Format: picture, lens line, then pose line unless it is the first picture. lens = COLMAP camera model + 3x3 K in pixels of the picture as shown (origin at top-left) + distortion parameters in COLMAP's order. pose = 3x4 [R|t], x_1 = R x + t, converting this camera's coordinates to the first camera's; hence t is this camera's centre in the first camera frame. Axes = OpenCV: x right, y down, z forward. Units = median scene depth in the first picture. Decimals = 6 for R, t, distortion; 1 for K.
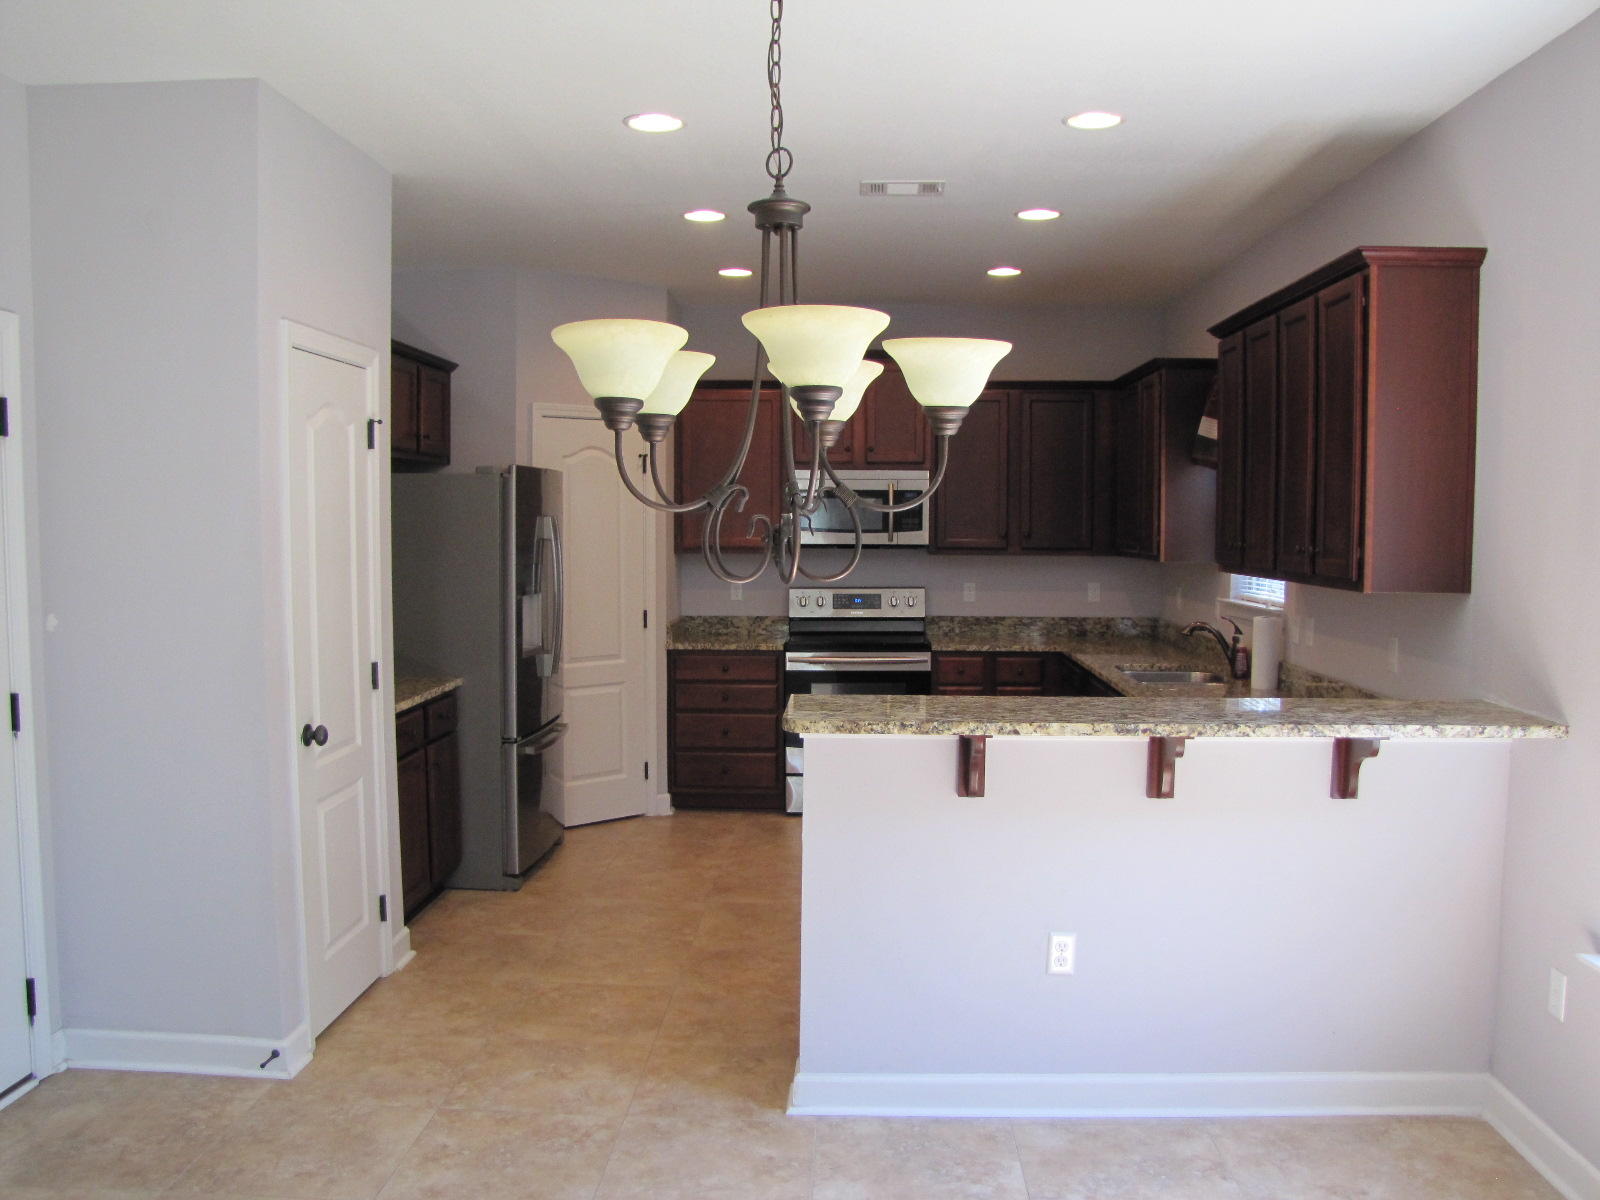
lens RADIAL K [[1339.2, 0, 796.3], [0, 1339.2, 599.2], [0, 0, 1]] dist [-0.130416, 0.031877]
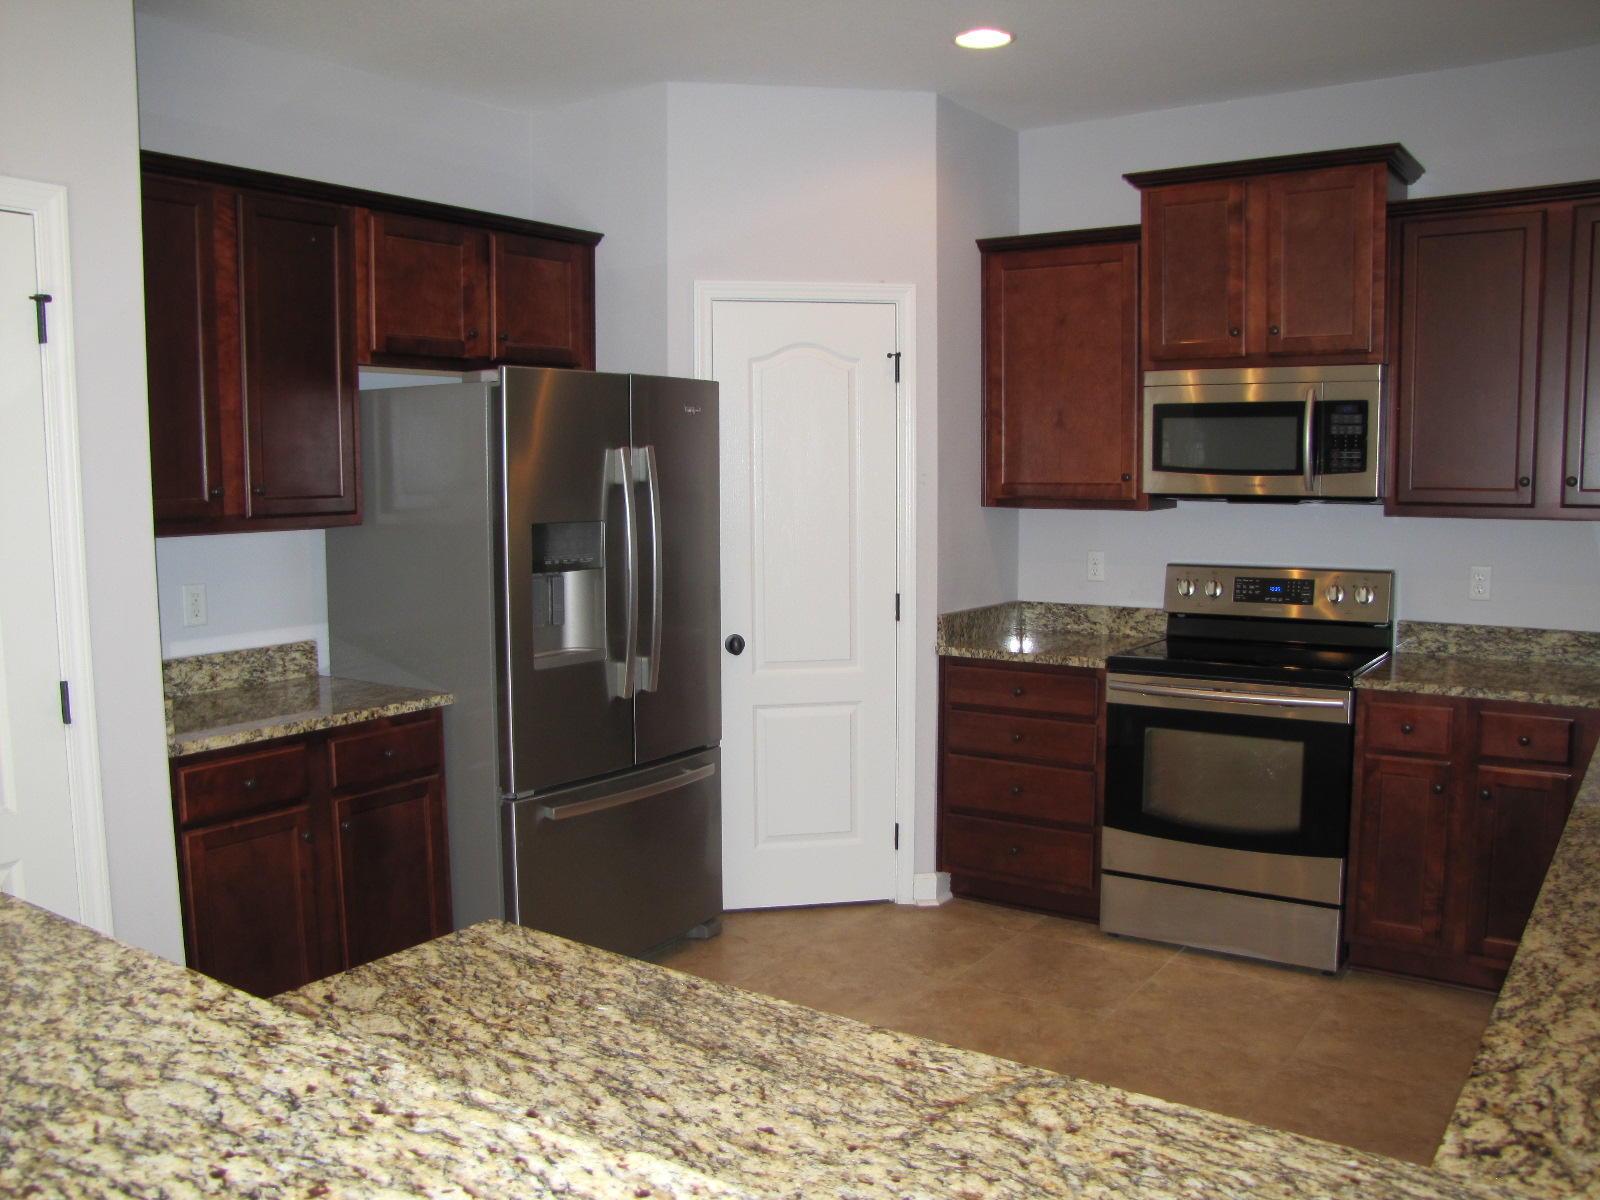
lens RADIAL K [[1339.2, 0, 802.3], [0, 1339.2, 605.2], [0, 0, 1]] dist [-0.130416, 0.031877]
pose [[0.848028, 0.046811, -0.527880, 0.190045], [-0.023011, 0.998404, 0.051569, -0.018727], [0.529452, -0.031585, 0.847752, 0.414806]]
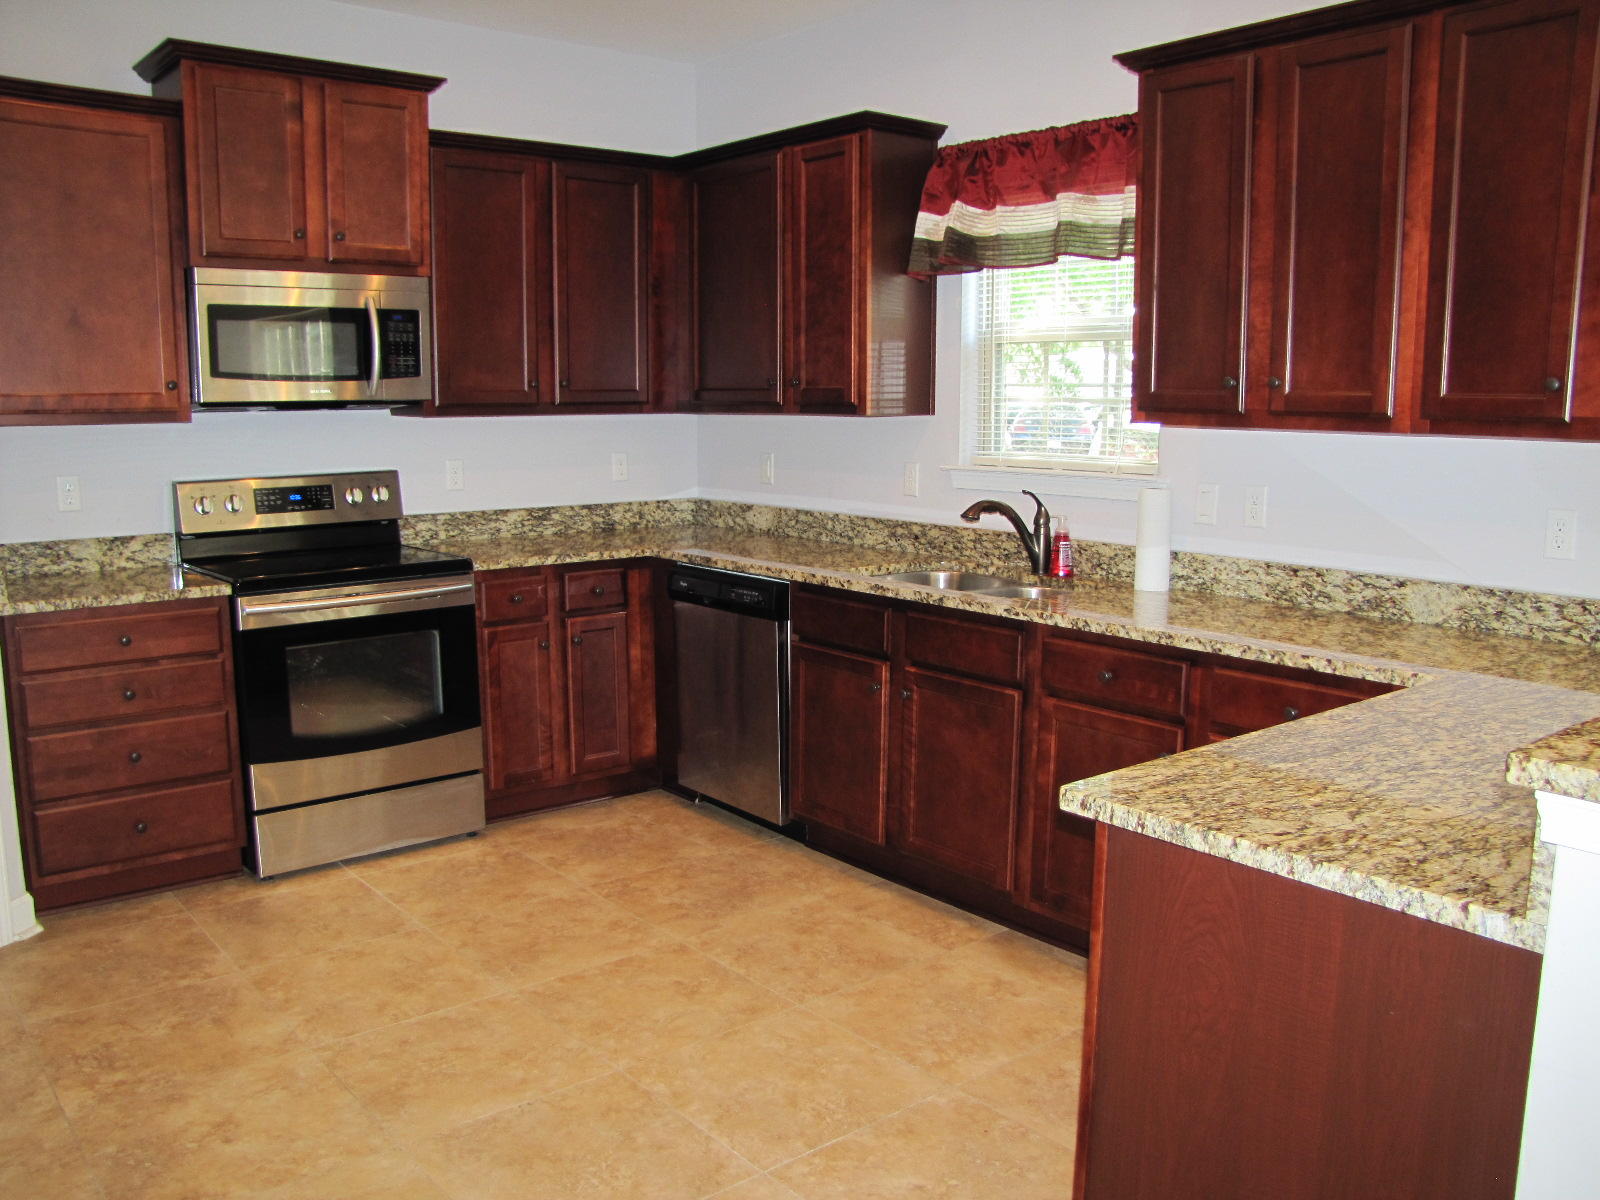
lens RADIAL K [[1339.2, 0, 792.4], [0, 1339.2, 607.2], [0, 0, 1]] dist [-0.130416, 0.031877]
pose [[0.746450, -0.106023, 0.656941, -0.190936], [0.039395, 0.992535, 0.115421, -0.010025], [-0.664274, -0.060276, 0.745055, 0.442169]]
